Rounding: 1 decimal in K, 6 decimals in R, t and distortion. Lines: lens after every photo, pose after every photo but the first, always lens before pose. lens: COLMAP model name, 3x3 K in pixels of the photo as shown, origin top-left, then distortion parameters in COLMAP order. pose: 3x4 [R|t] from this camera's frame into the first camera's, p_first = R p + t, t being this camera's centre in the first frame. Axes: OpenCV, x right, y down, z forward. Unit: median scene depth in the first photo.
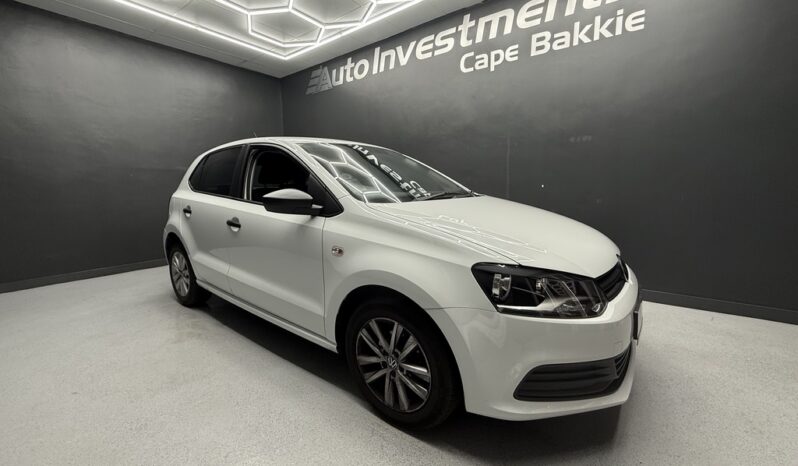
lens RADIAL K [[318.0, 0, 397.3], [0, 318.0, 231.5], [0, 0, 1]] dist [-0.002033, 0.000434]
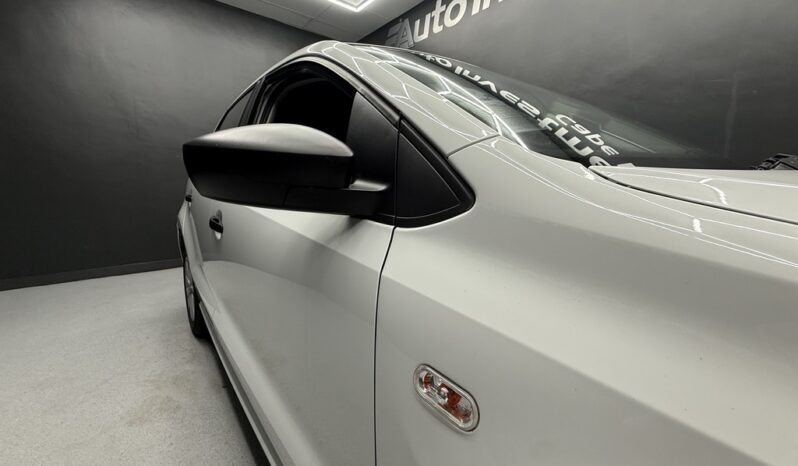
lens RADIAL K [[318.0, 0, 397.3], [0, 318.0, 231.5], [0, 0, 1]] dist [-0.002033, 0.000434]
pose [[0.974965, 0.052300, -0.216119, -0.080600], [-0.050433, 0.998627, 0.014146, -0.020918], [0.216562, -0.002892, 0.976265, 0.359504]]
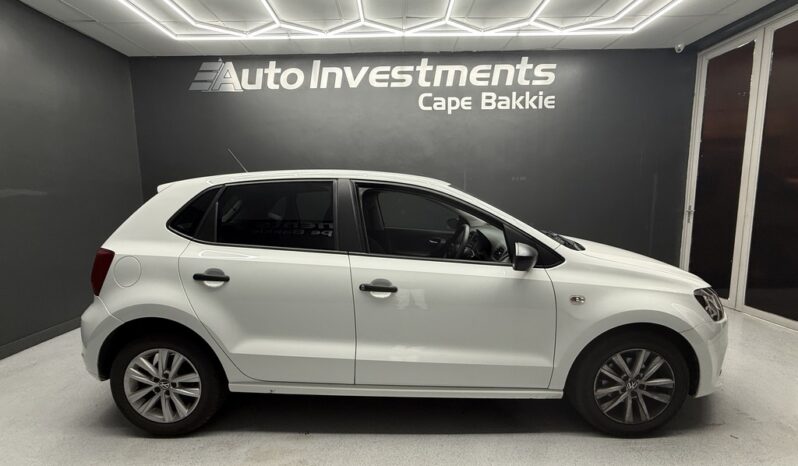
lens RADIAL K [[318.0, 0, 397.3], [0, 318.0, 231.5], [0, 0, 1]] dist [-0.002033, 0.000434]
pose [[0.797922, -0.062737, 0.599487, -0.579273], [0.083598, 0.996475, -0.006987, -0.093598], [-0.596936, 0.055691, 0.800354, 0.225280]]
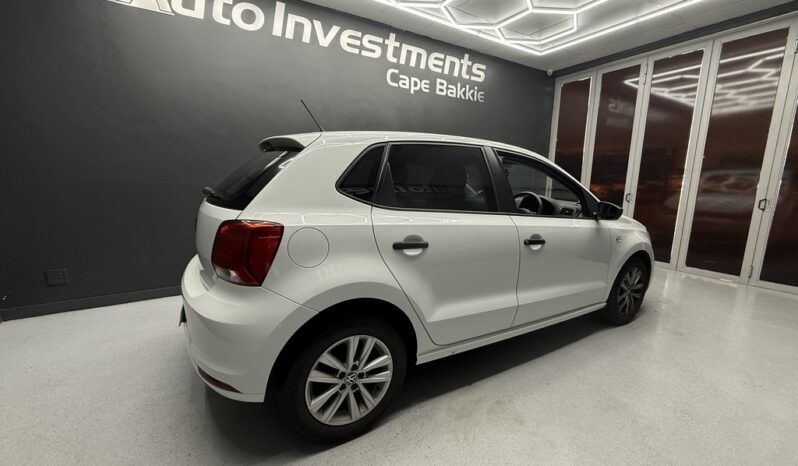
lens RADIAL K [[318.0, 0, 397.3], [0, 318.0, 231.5], [0, 0, 1]] dist [-0.002033, 0.000434]
pose [[0.374646, -0.133902, 0.917448, -0.928821], [0.106651, 0.989172, 0.100819, -0.116034], [-0.921013, 0.060075, 0.384870, 0.633570]]
